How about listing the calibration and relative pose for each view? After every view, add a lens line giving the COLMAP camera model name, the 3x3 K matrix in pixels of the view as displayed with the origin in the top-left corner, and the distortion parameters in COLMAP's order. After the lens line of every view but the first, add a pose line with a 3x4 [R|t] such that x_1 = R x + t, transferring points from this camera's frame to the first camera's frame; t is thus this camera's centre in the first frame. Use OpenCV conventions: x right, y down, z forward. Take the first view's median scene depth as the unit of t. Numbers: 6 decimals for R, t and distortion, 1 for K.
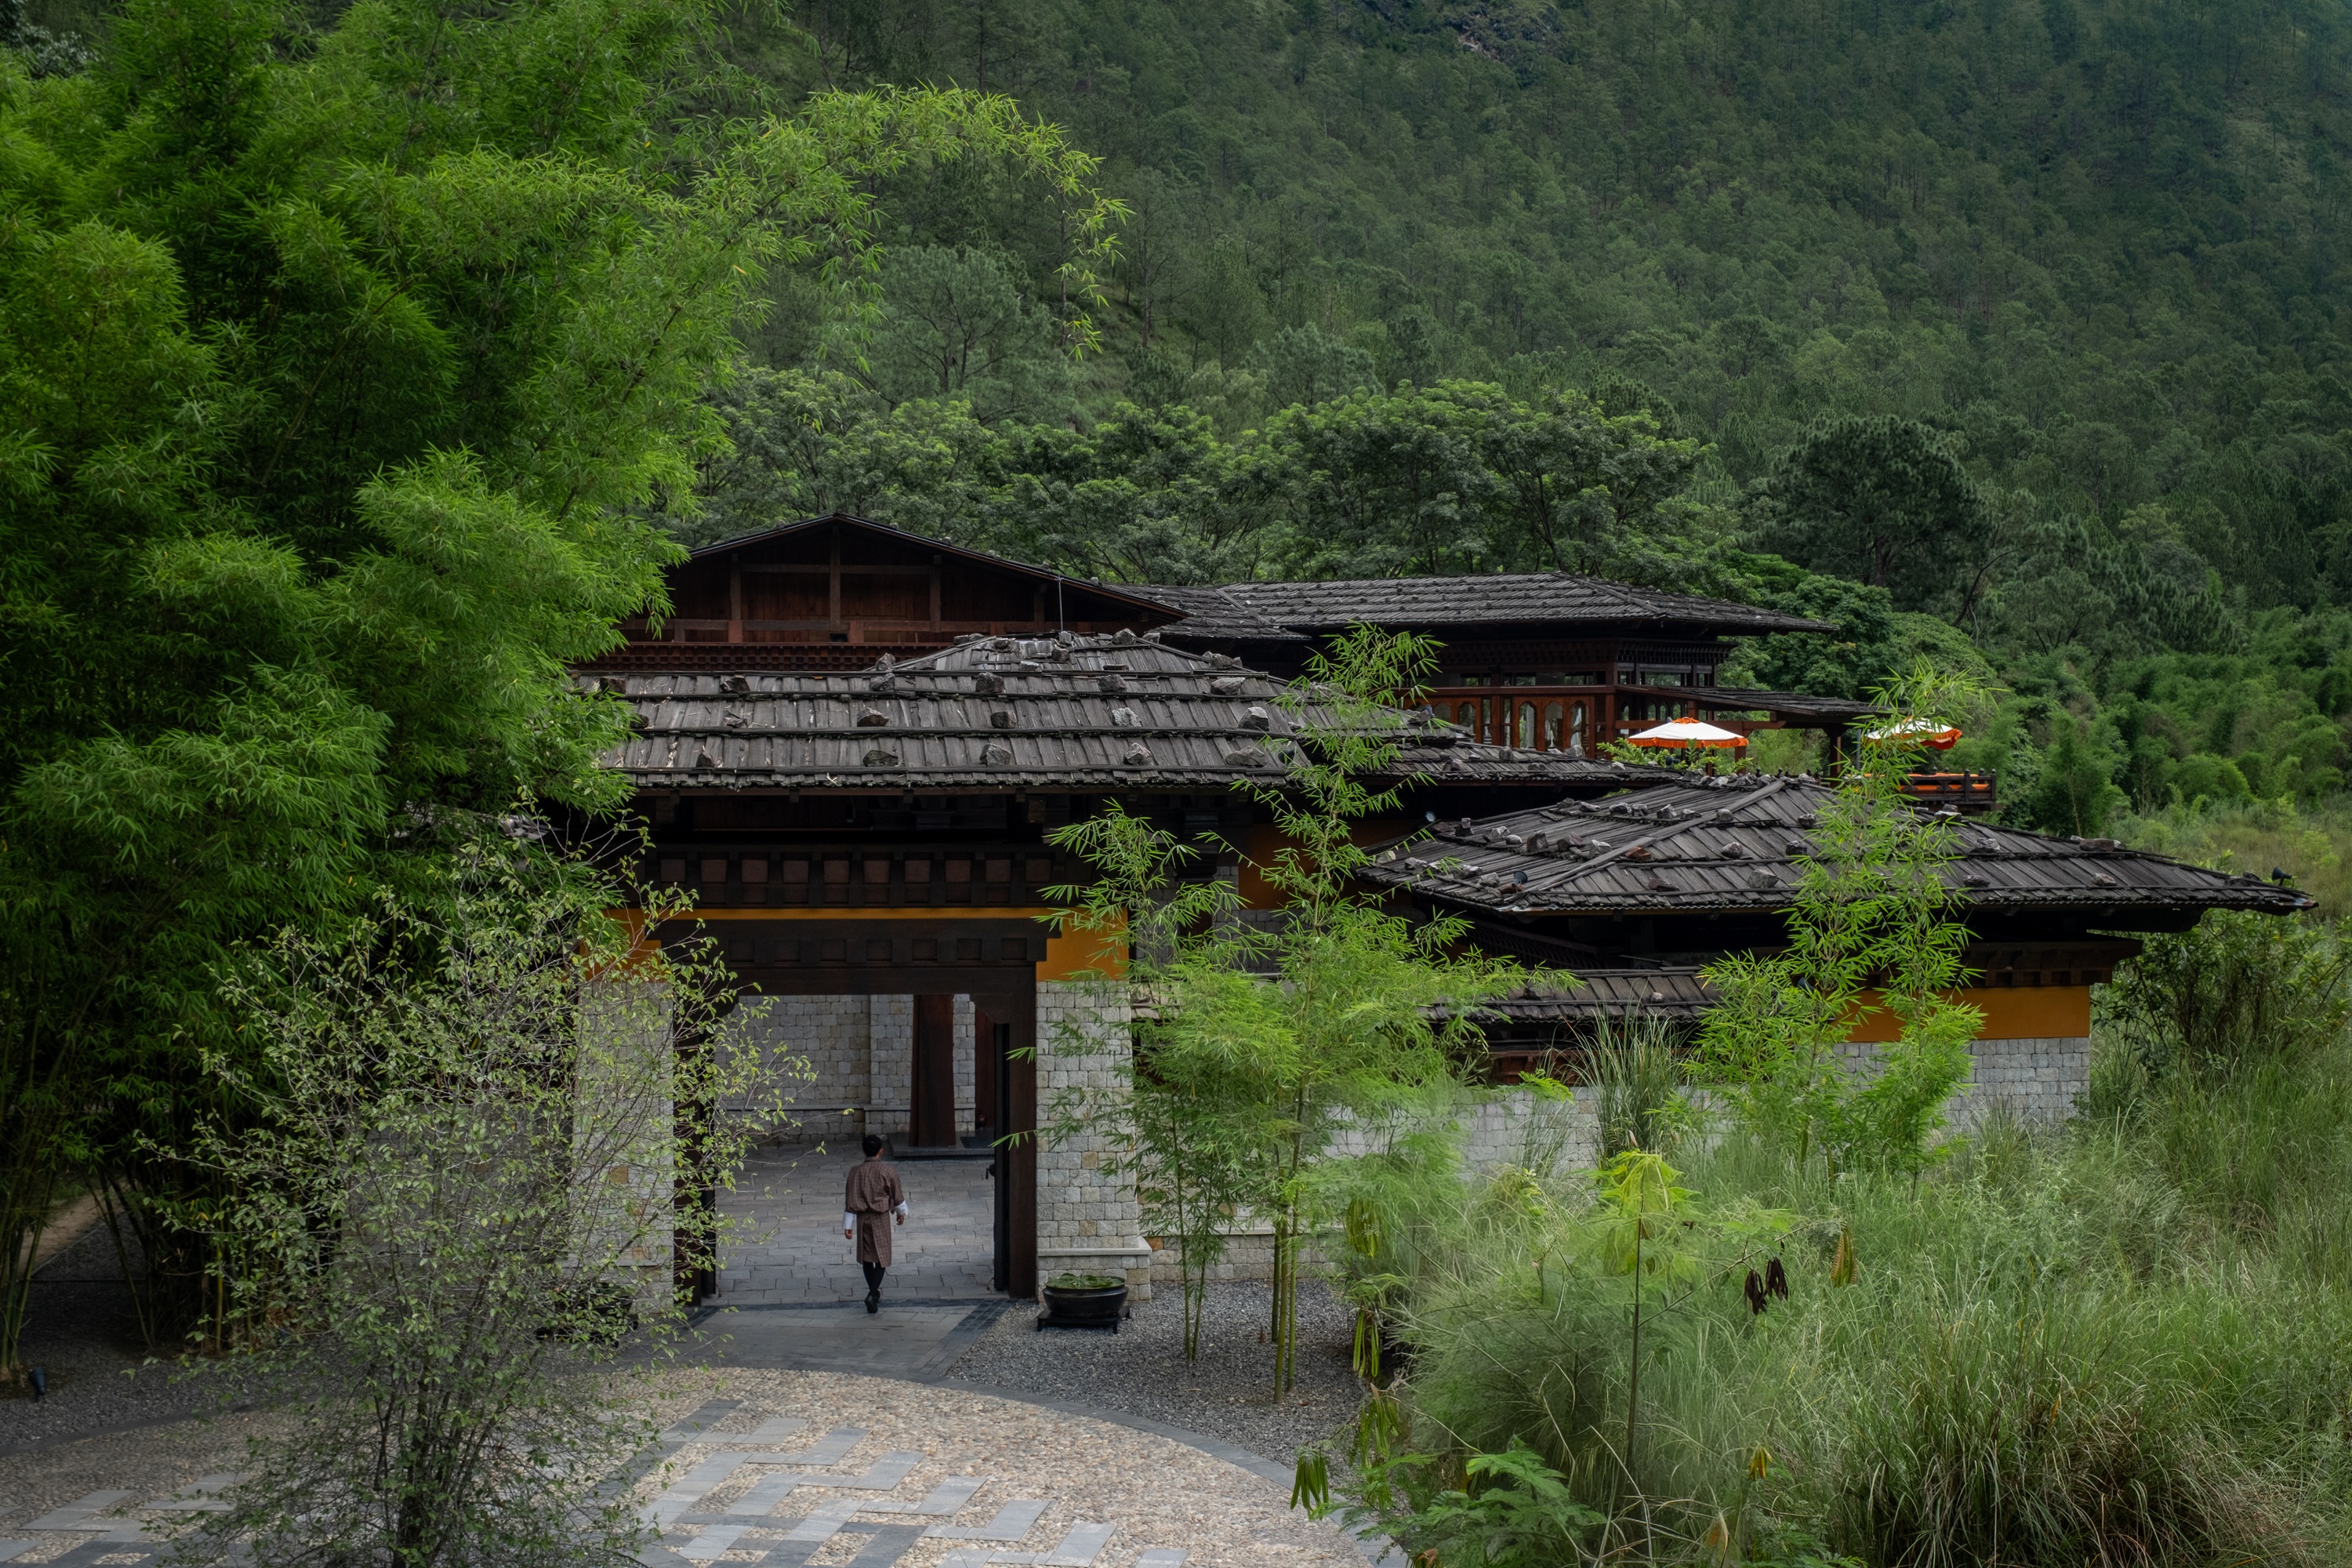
lens RADIAL K [[3043.0, 0, 1176.0], [0, 3043.0, 784.0], [0, 0, 1]] dist [0.006392, 0.007705]
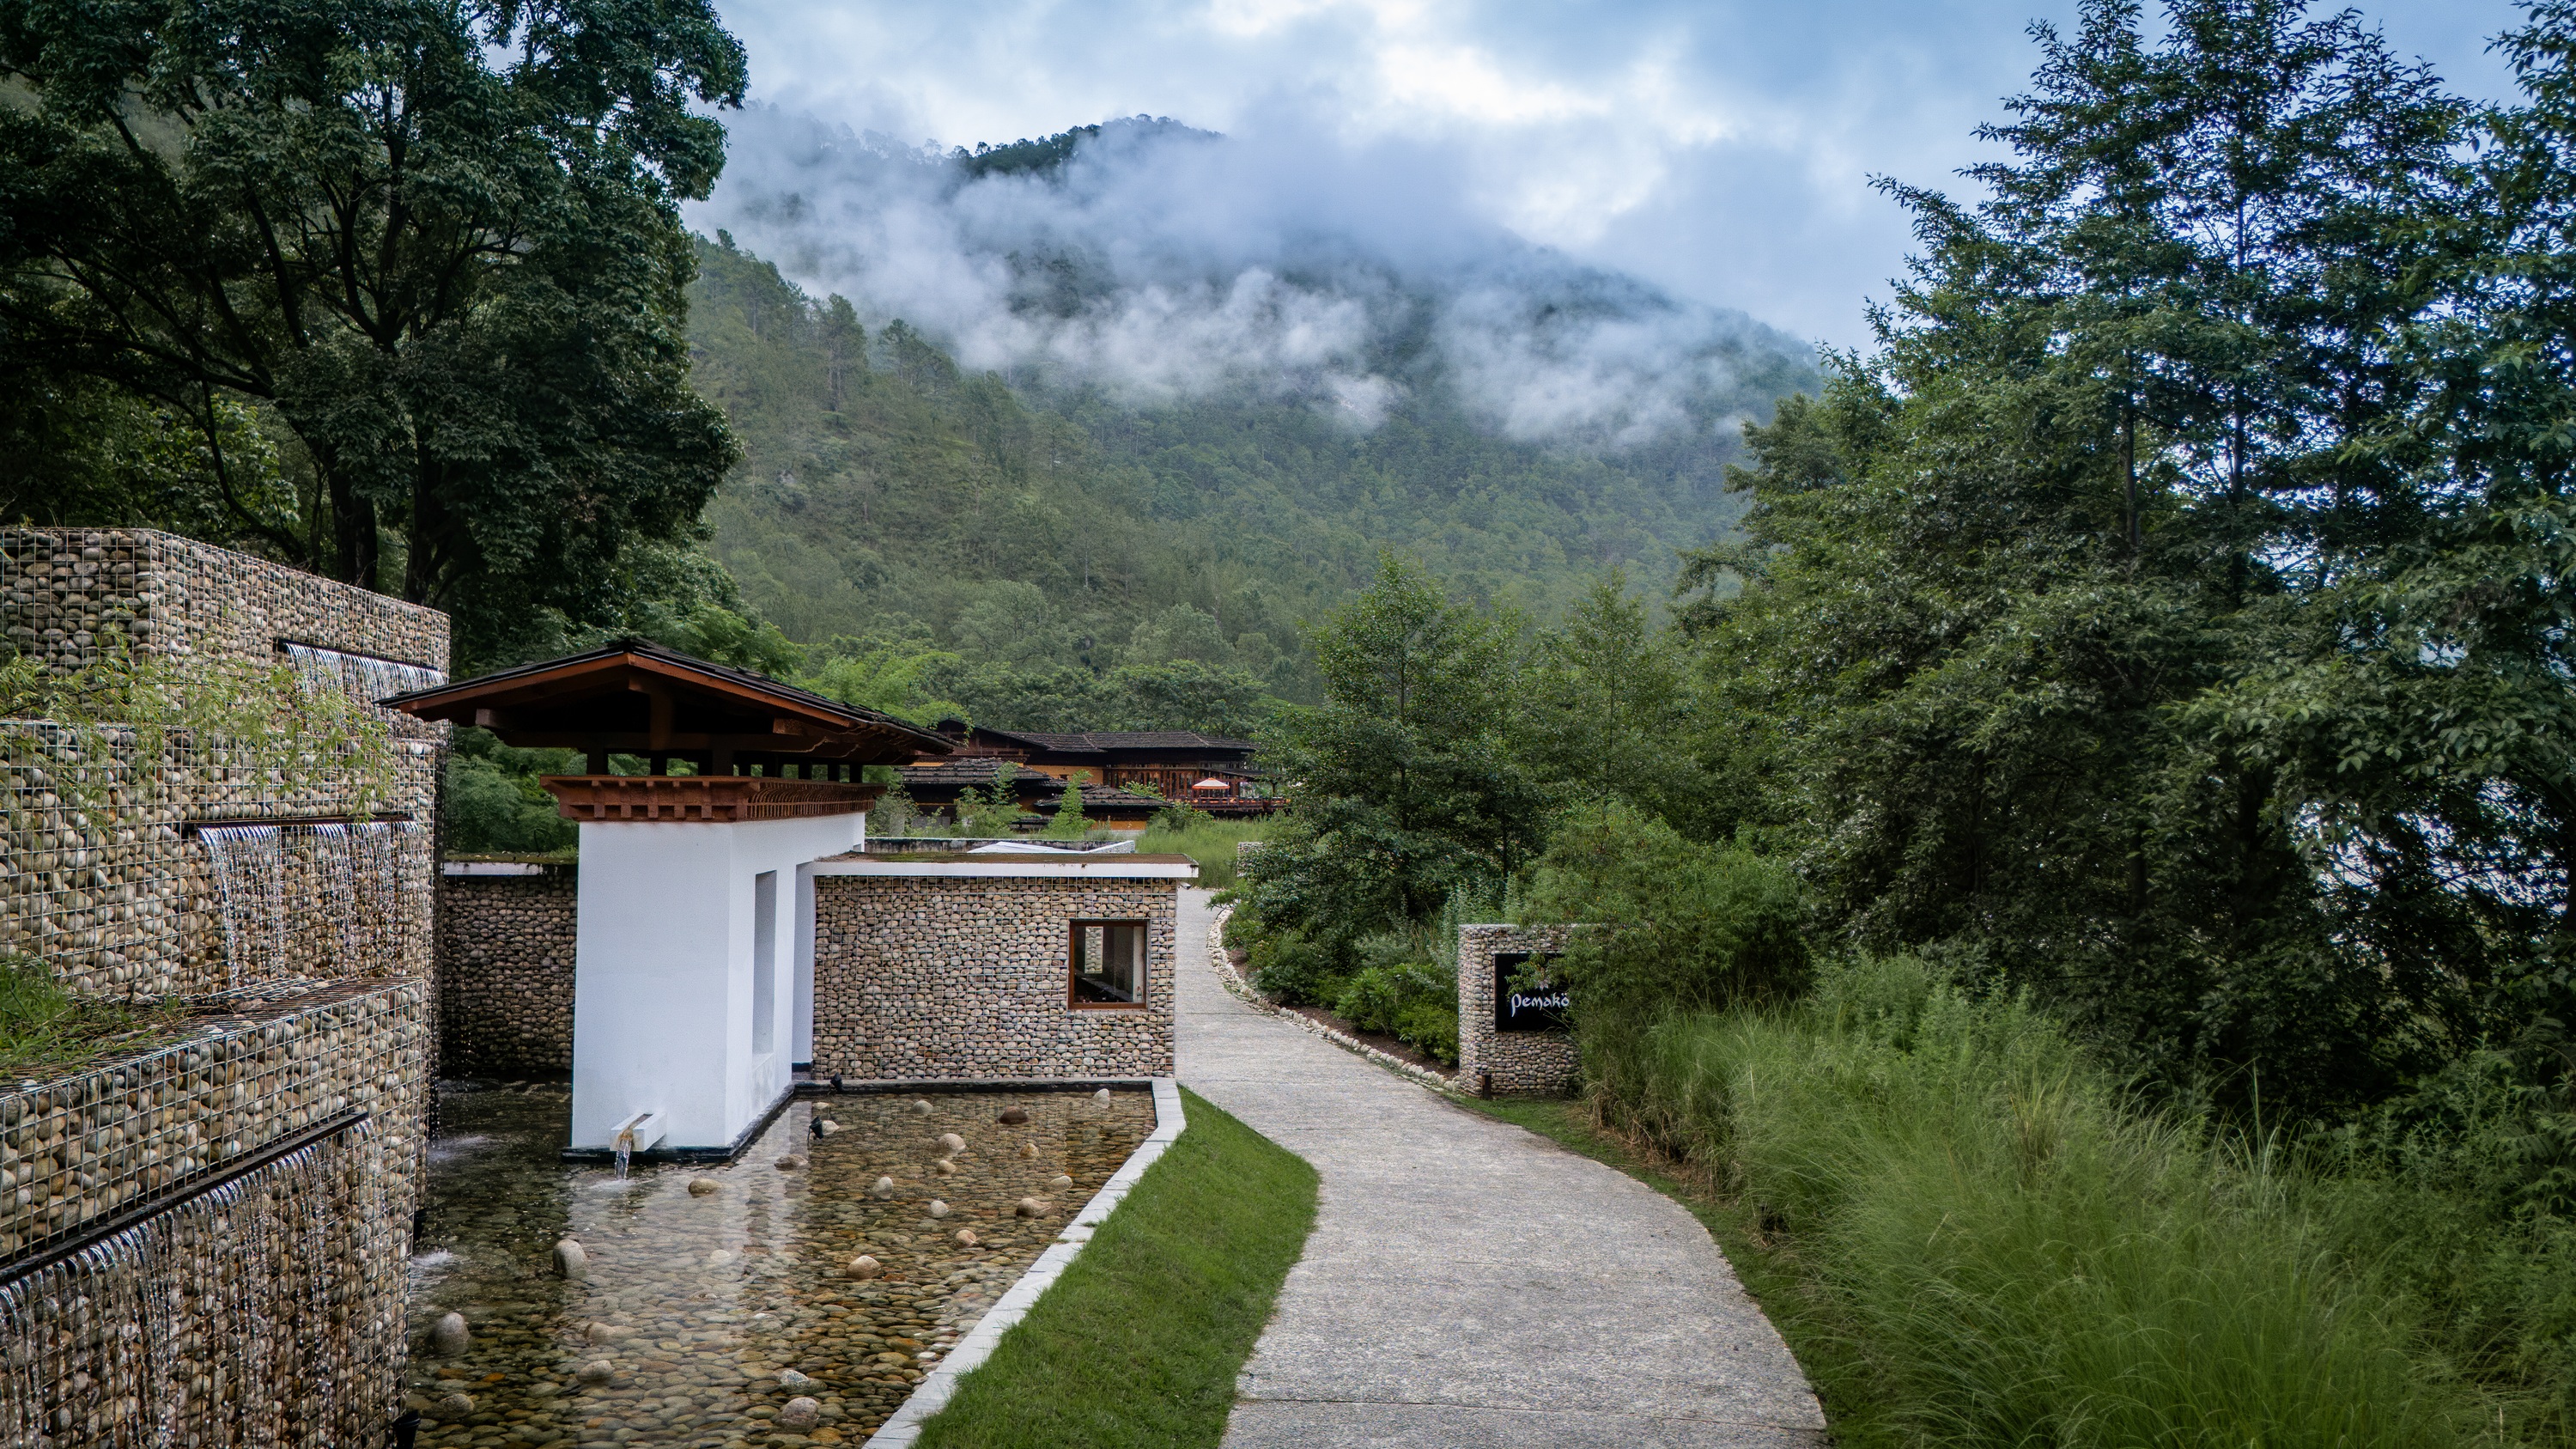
lens RADIAL K [[1870.3, 0, 1288.0], [0, 1870.3, 724.5], [0, 0, 1]] dist [-0.053355, 0.000487]
pose [[0.998927, 0.006718, 0.045828, 0.027591], [-0.004246, 0.998541, -0.053840, 0.004986], [-0.046123, 0.053588, 0.997497, -0.177205]]
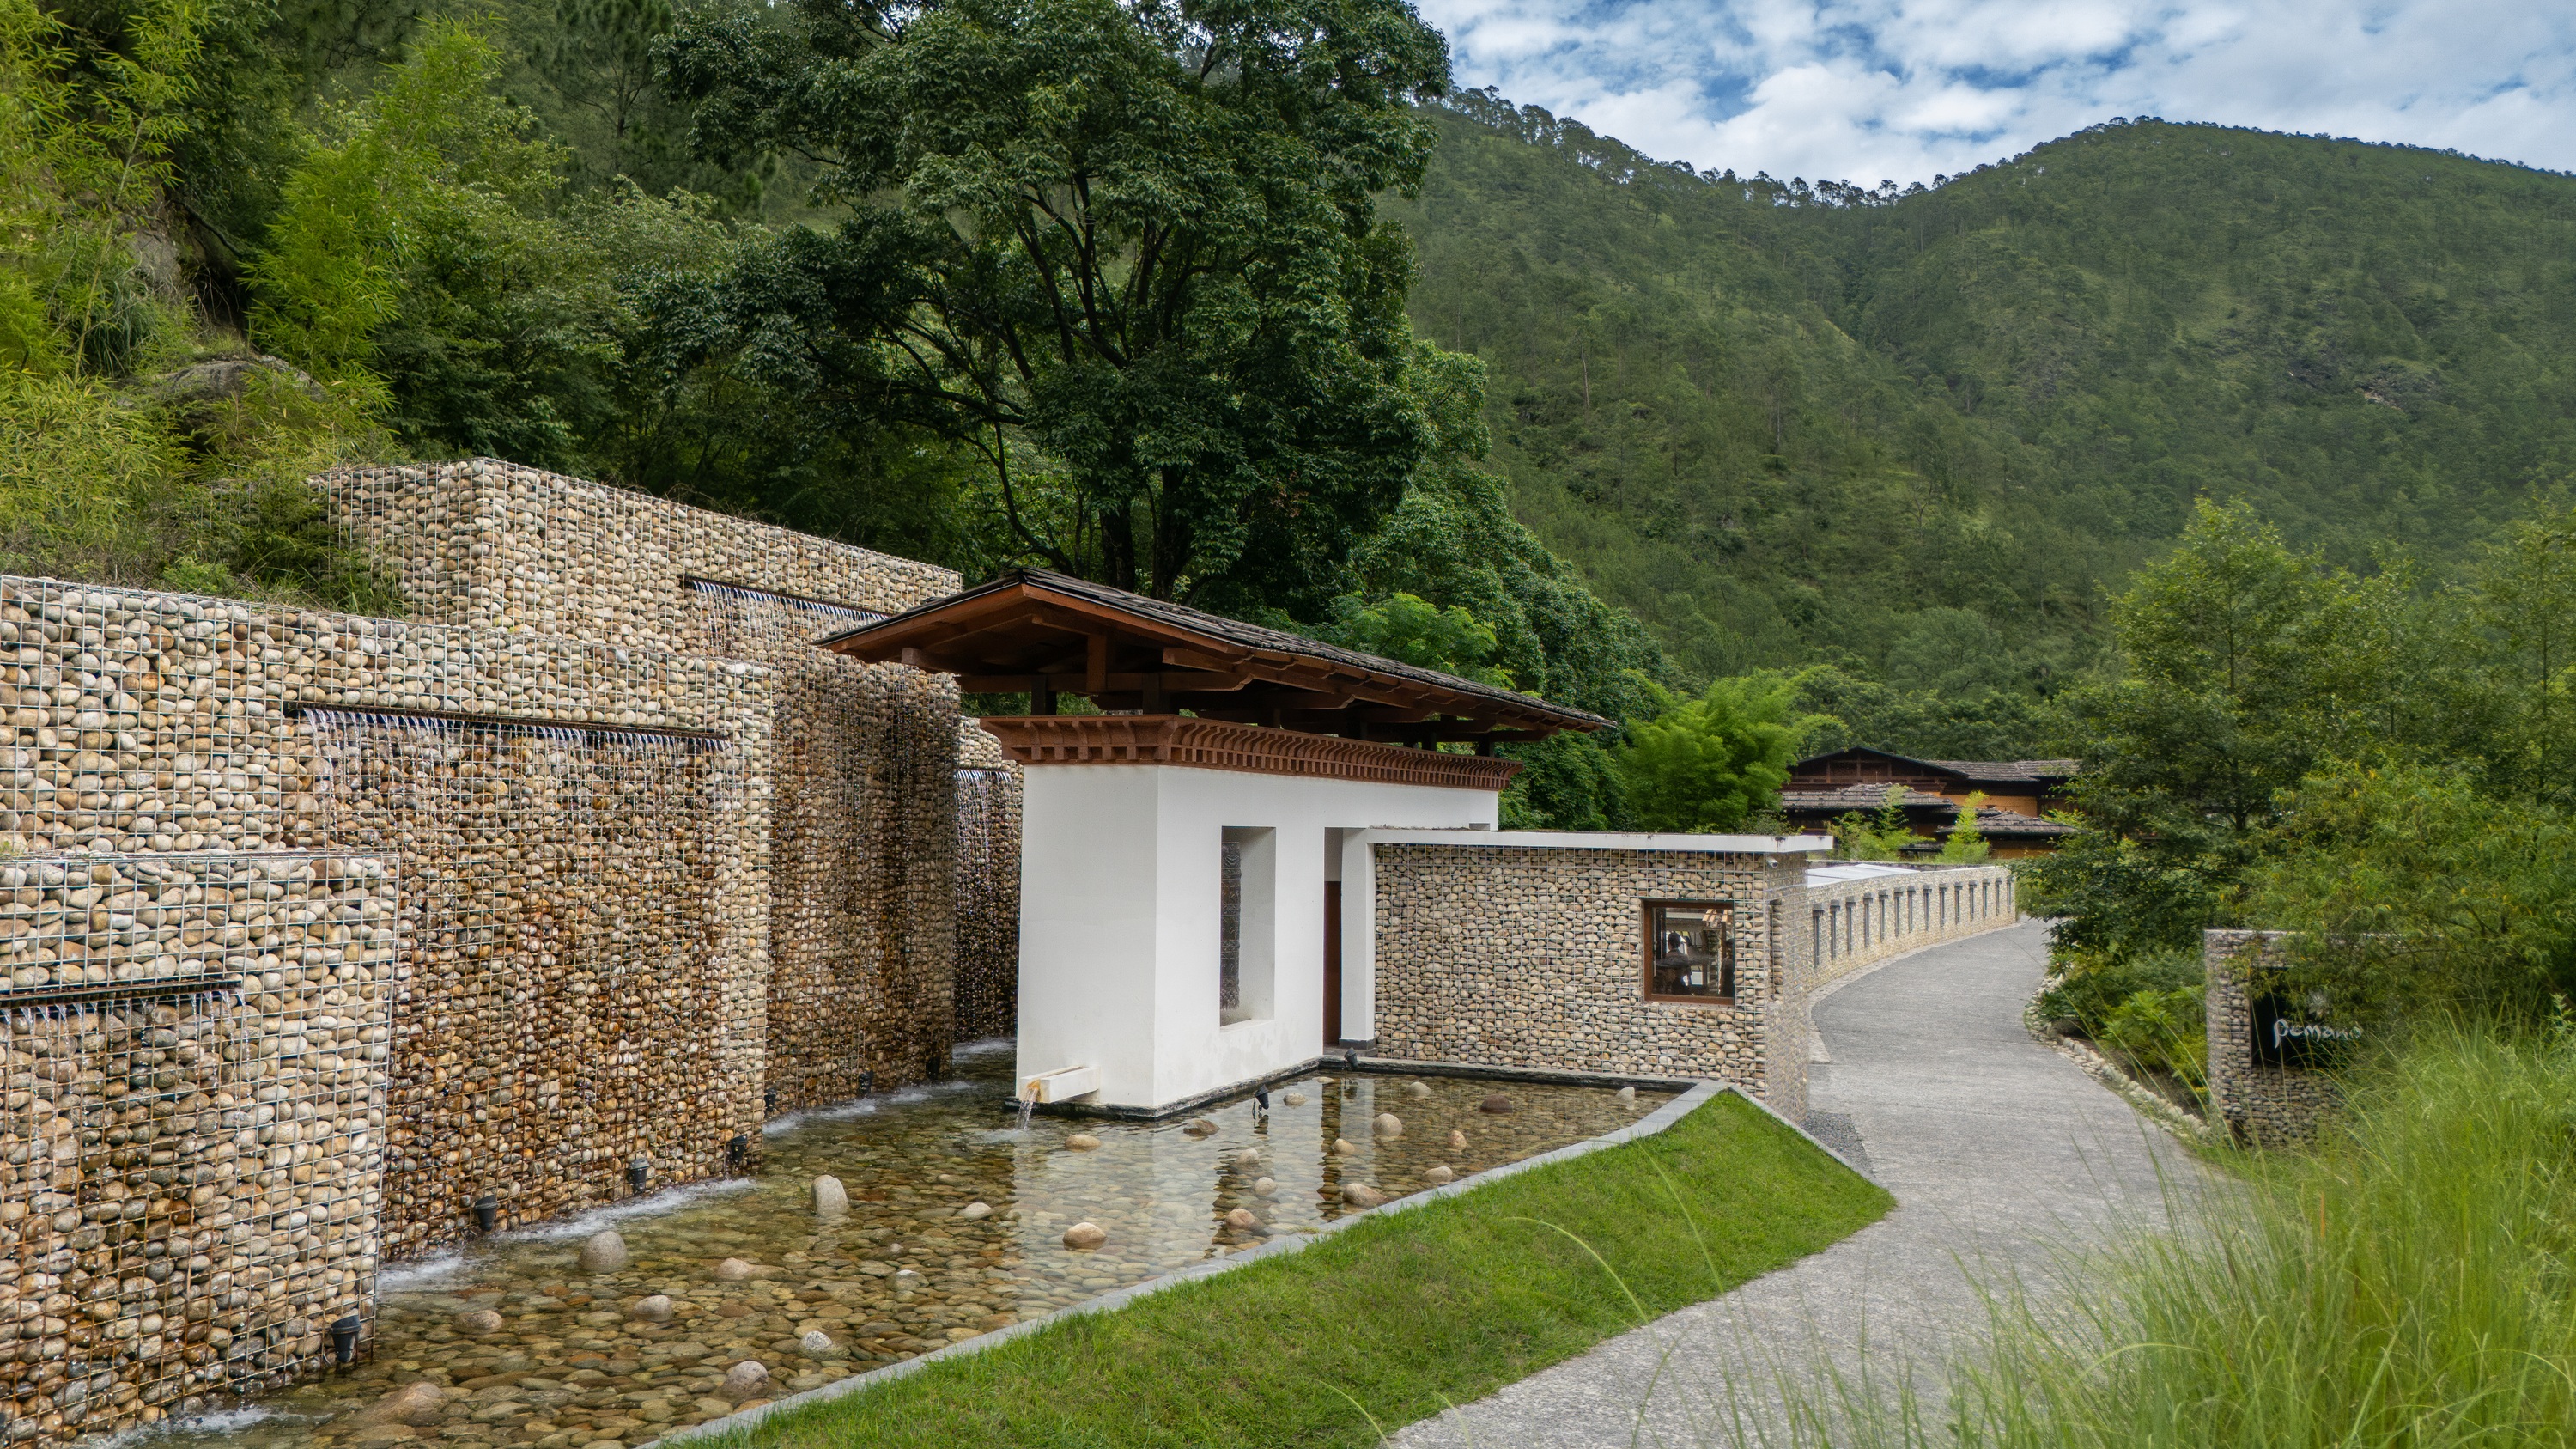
lens RADIAL K [[1778.2, 0, 1292.6], [0, 1778.2, 782.9], [0, 0, 1]] dist [0.012920, -0.000571]
pose [[0.892392, 0.001278, -0.451258, 0.035362], [-0.020460, 0.999082, -0.037633, 0.006486], [0.450796, 0.042816, 0.891600, -0.168544]]
